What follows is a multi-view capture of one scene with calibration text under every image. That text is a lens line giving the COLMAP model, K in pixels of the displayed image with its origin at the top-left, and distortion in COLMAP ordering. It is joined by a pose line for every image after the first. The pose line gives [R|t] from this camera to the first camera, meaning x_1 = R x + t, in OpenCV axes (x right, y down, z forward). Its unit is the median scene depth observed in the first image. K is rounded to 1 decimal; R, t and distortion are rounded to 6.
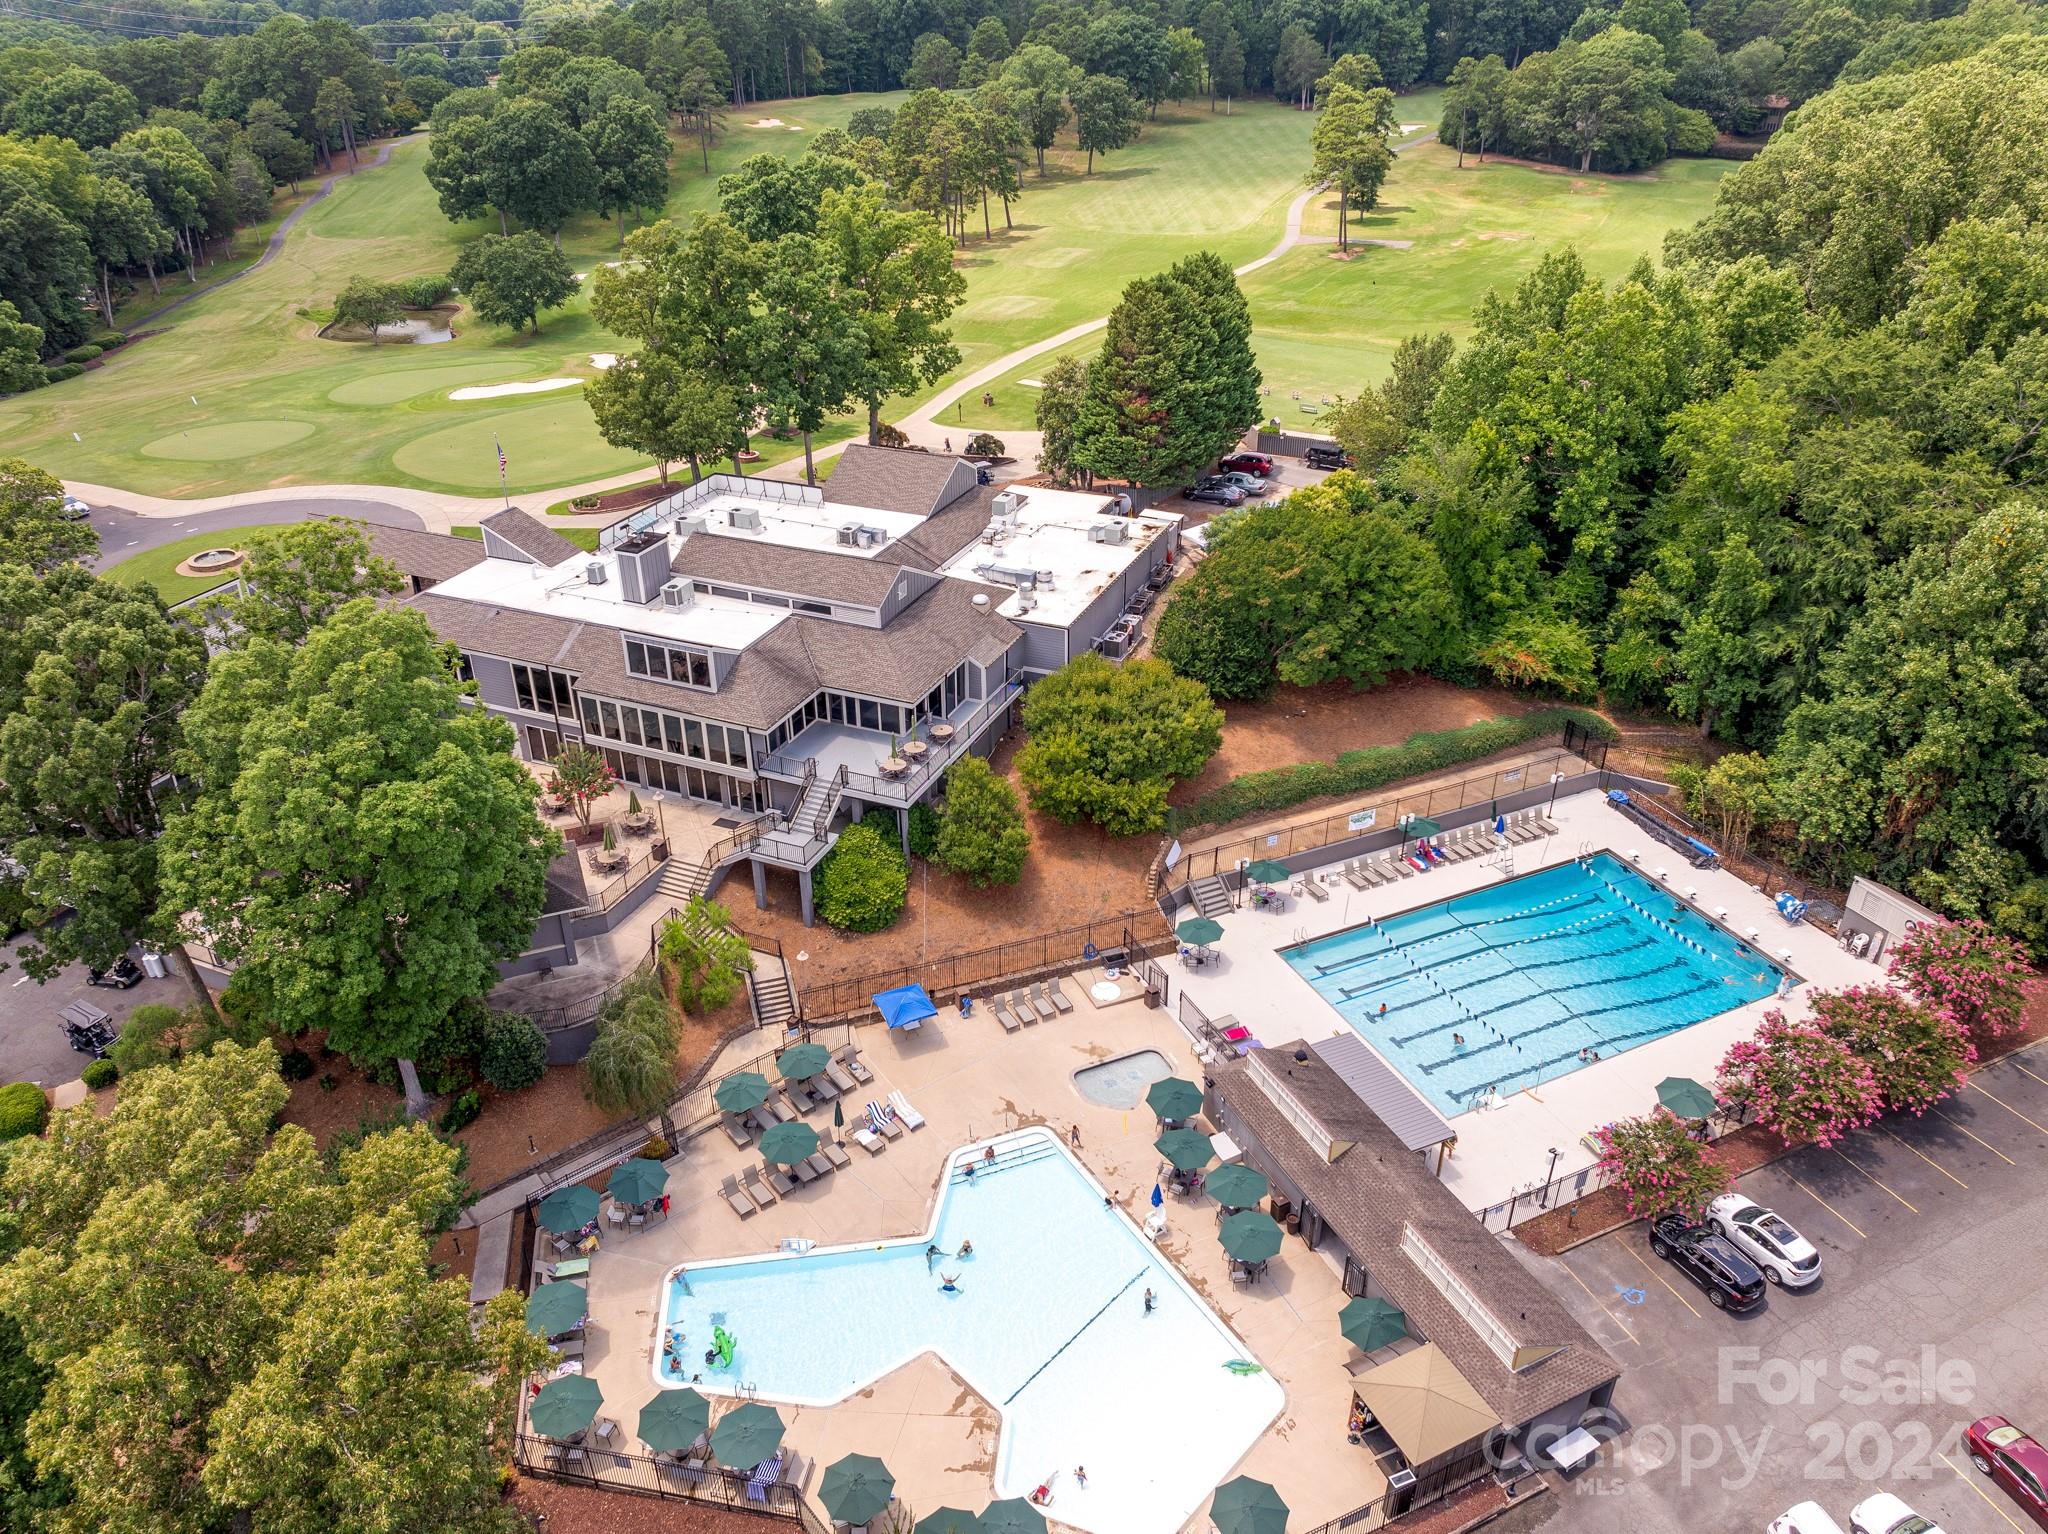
lens RADIAL K [[1406.1, 0, 1025.7], [0, 1406.1, 762.4], [0, 0, 1]] dist [-0.025925, -0.000602]
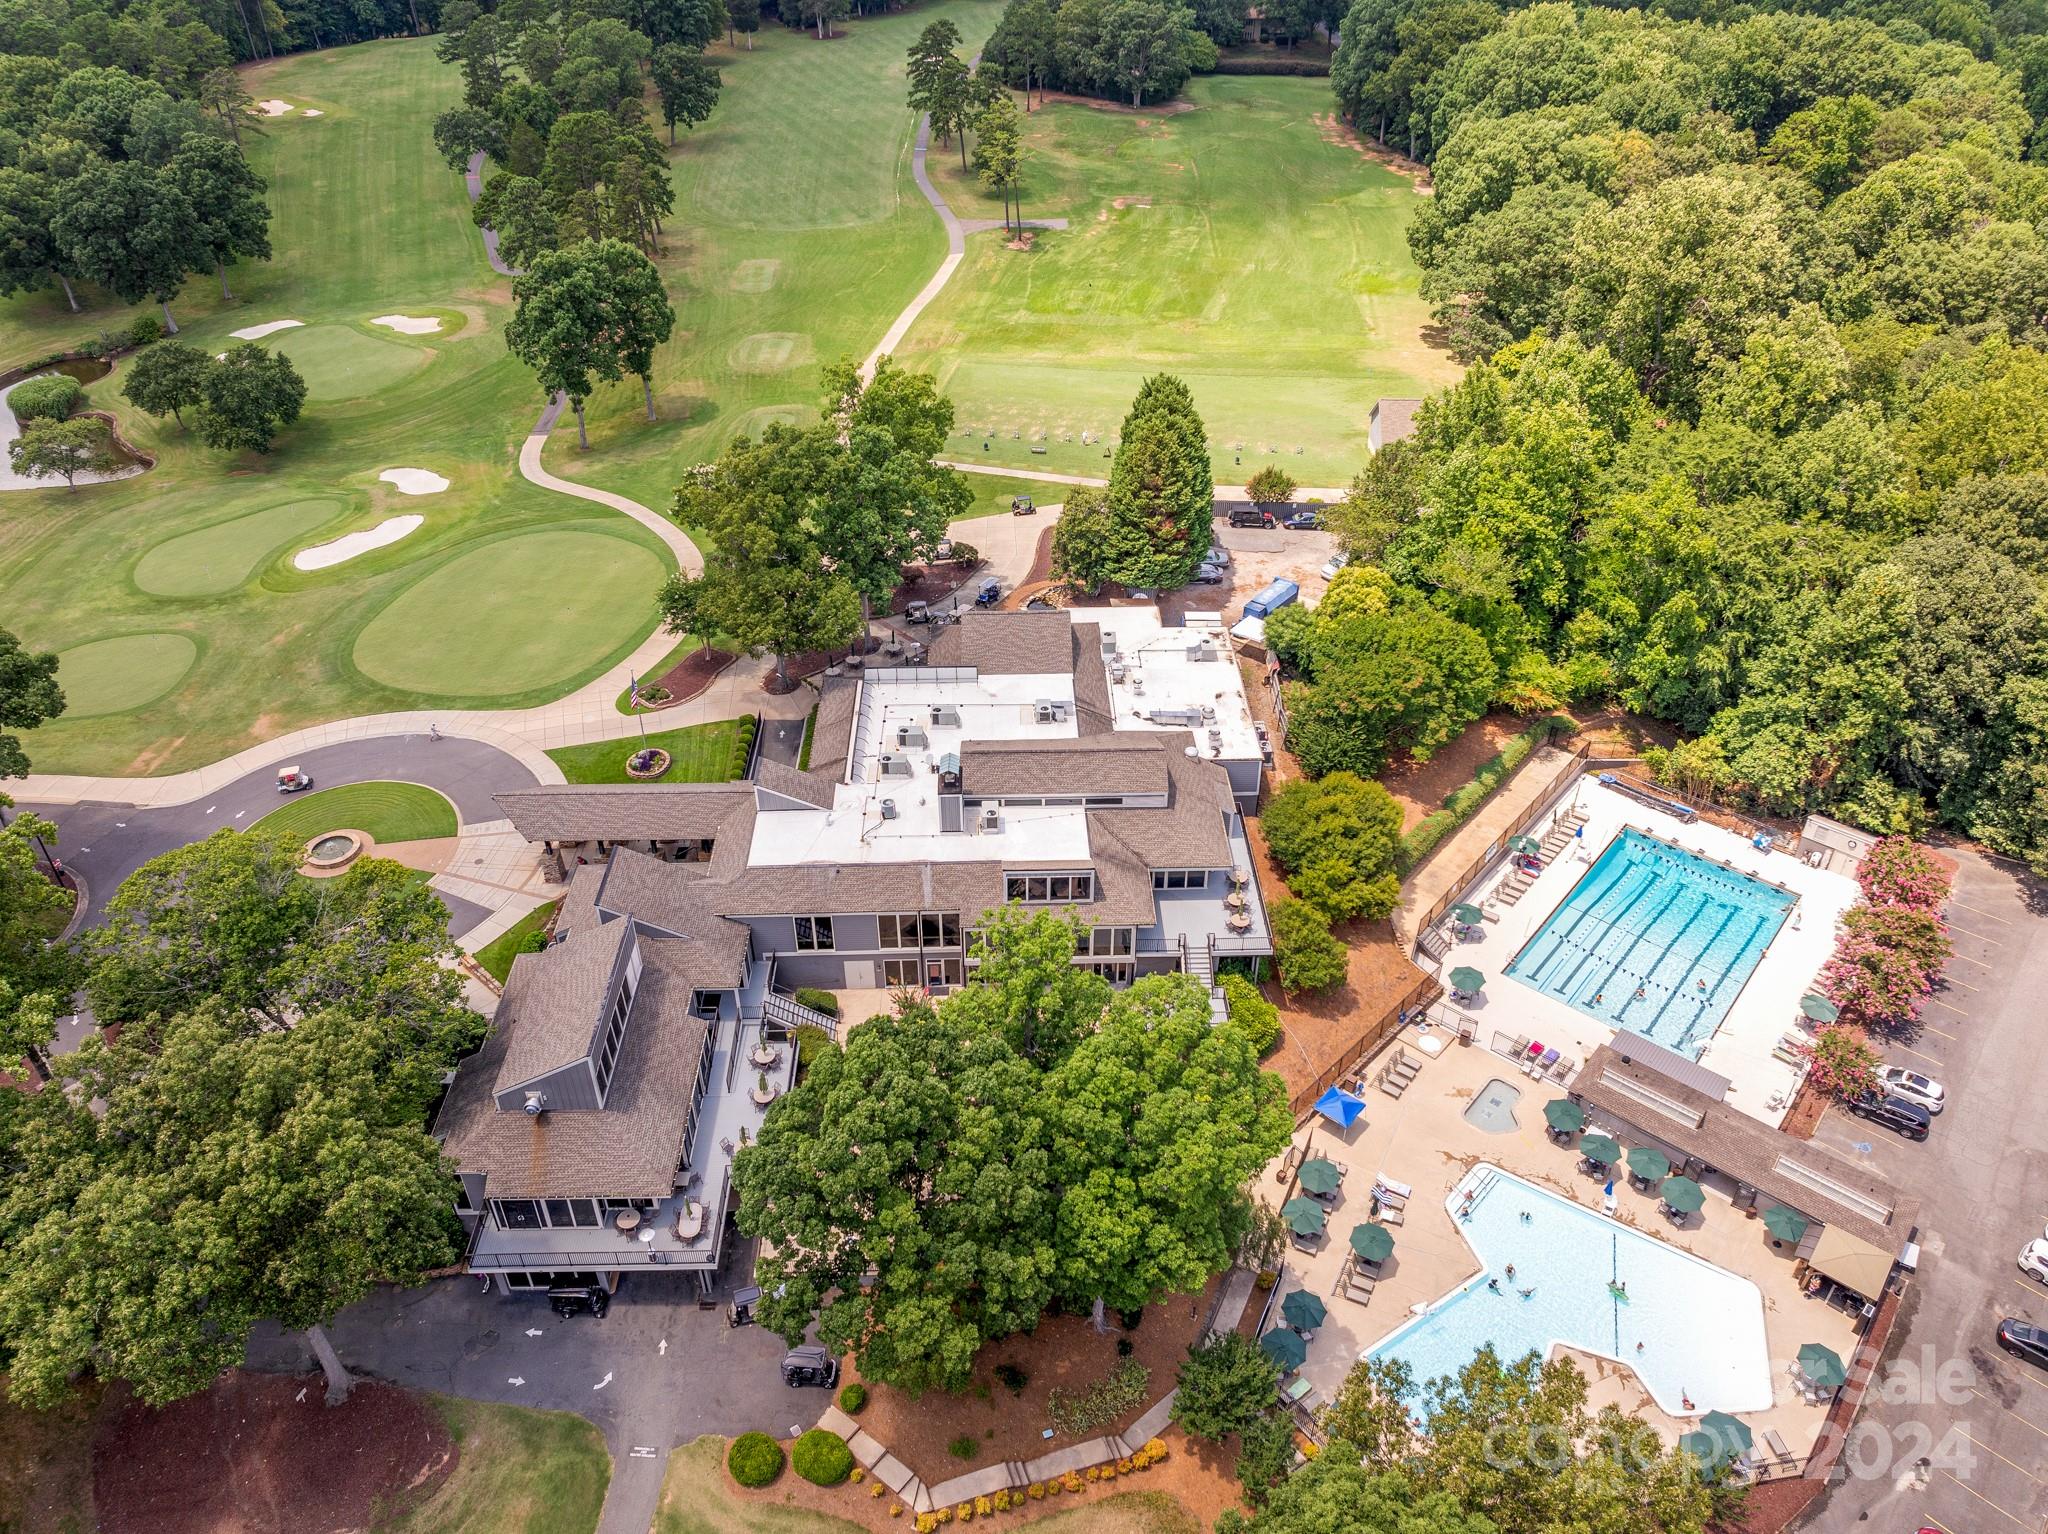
lens RADIAL K [[1406.1, 0, 1026.9], [0, 1406.1, 768.4], [0, 0, 1]] dist [-0.025925, -0.000602]
pose [[0.912402, -0.235995, 0.334408, -0.608101], [0.200563, 0.970008, 0.137326, -0.315931], [-0.356787, -0.058227, 0.932370, -0.089258]]
